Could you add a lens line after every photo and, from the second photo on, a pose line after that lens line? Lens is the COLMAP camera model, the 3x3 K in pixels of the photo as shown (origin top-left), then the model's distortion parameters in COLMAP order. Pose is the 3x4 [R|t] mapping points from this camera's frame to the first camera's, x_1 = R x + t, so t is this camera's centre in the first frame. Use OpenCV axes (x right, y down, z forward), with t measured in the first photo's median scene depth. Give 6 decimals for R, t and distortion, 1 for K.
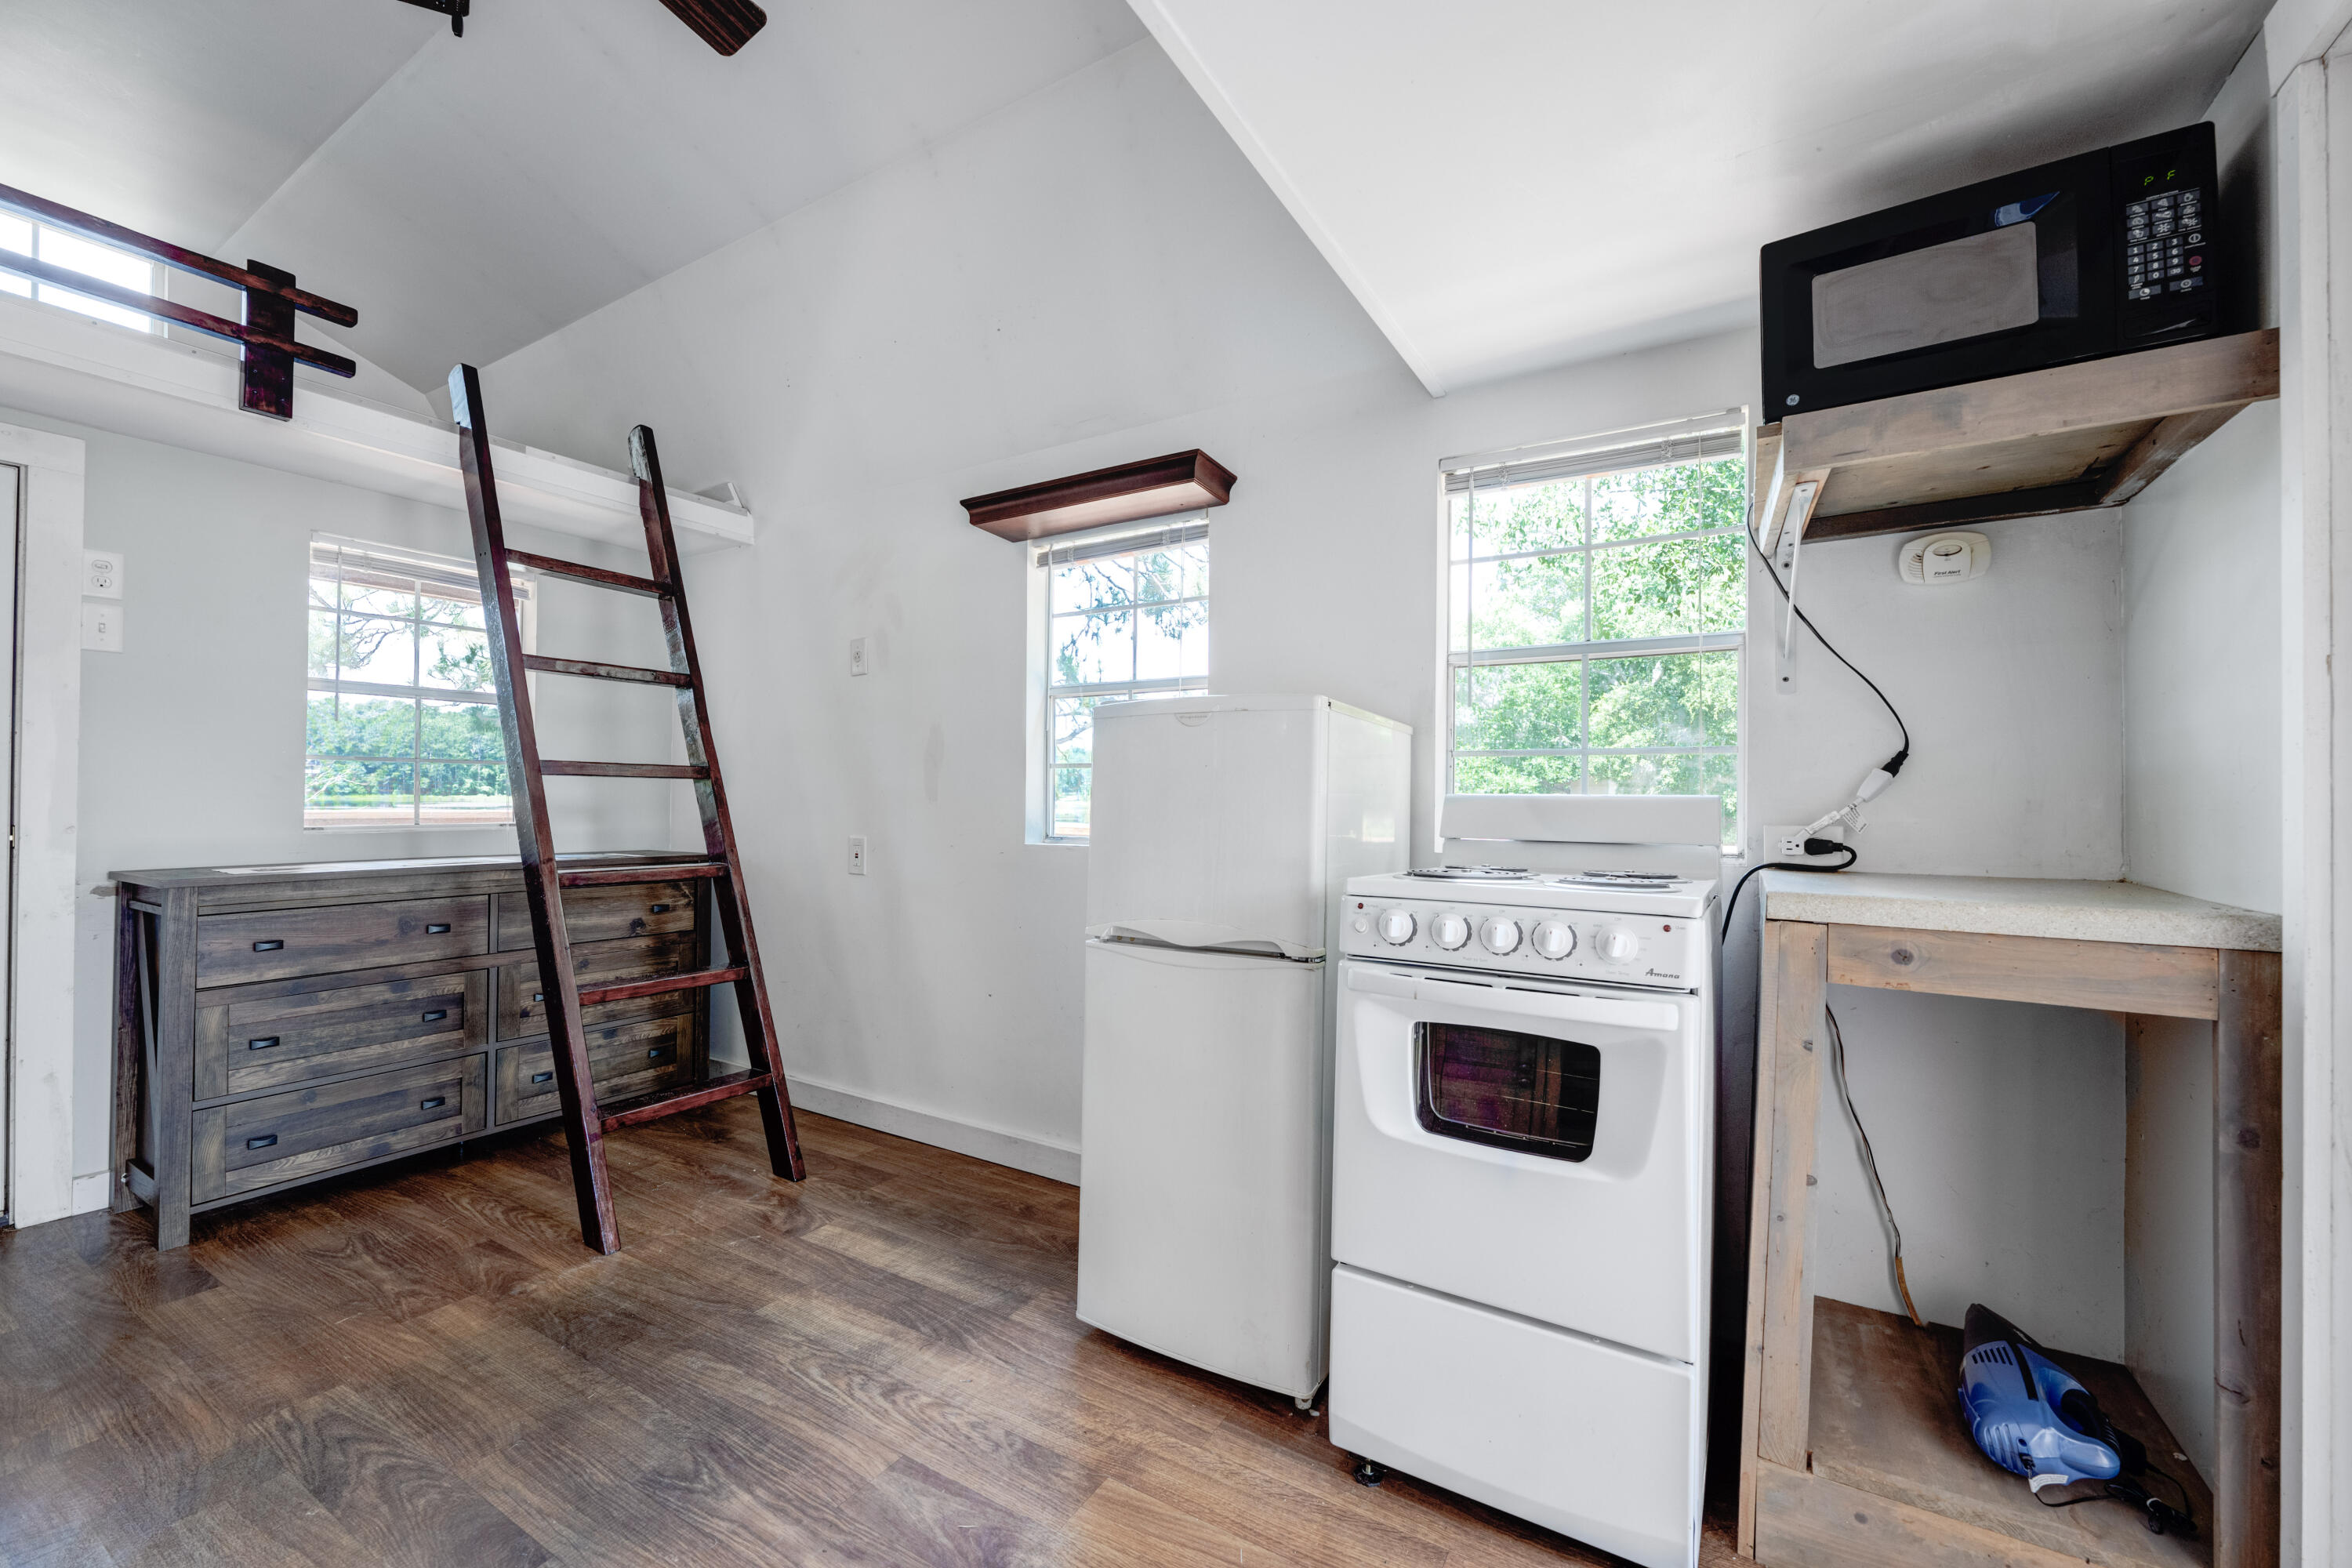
lens RADIAL K [[954.6, 0, 1180.9], [0, 954.6, 786.0], [0, 0, 1]] dist [-0.003473, 0.000335]
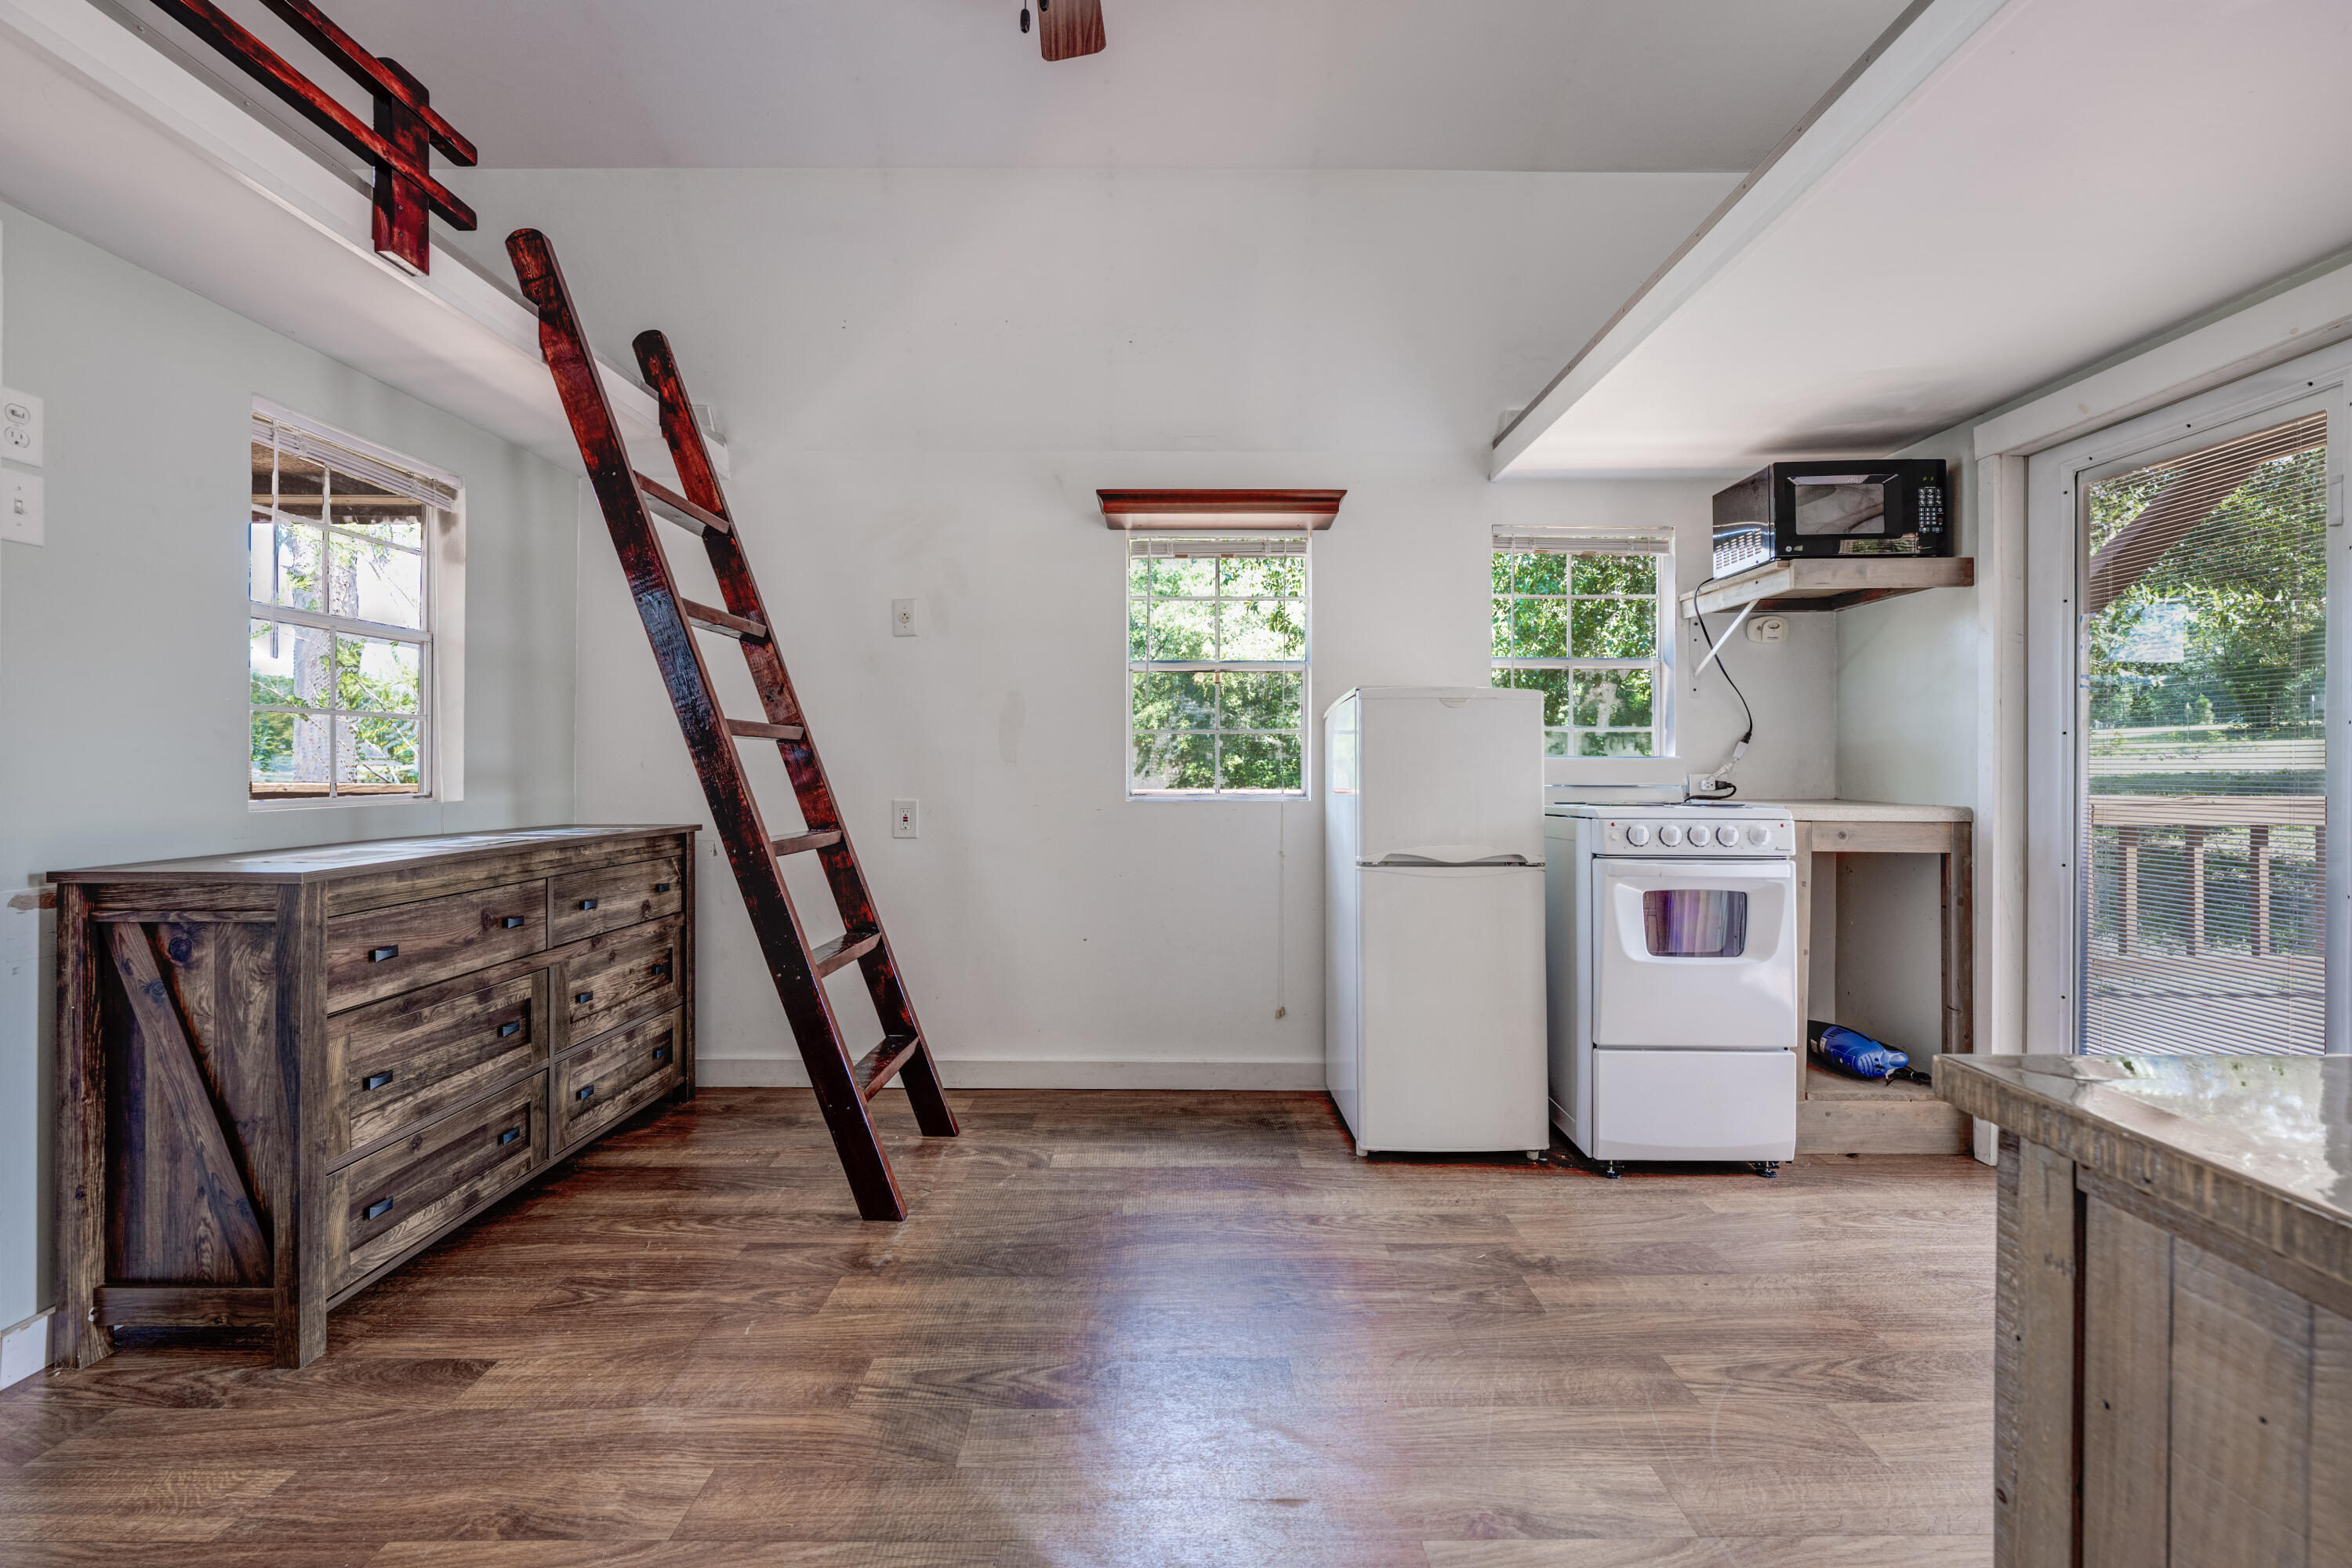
lens RADIAL K [[954.6, 0, 1173.8], [0, 954.6, 766.8], [0, 0, 1]] dist [-0.003473, 0.000335]
pose [[0.850783, -0.004715, 0.525496, -0.788676], [-0.002379, 0.999915, 0.012824, 0.005464], [-0.525512, -0.012161, 0.850699, 0.010264]]
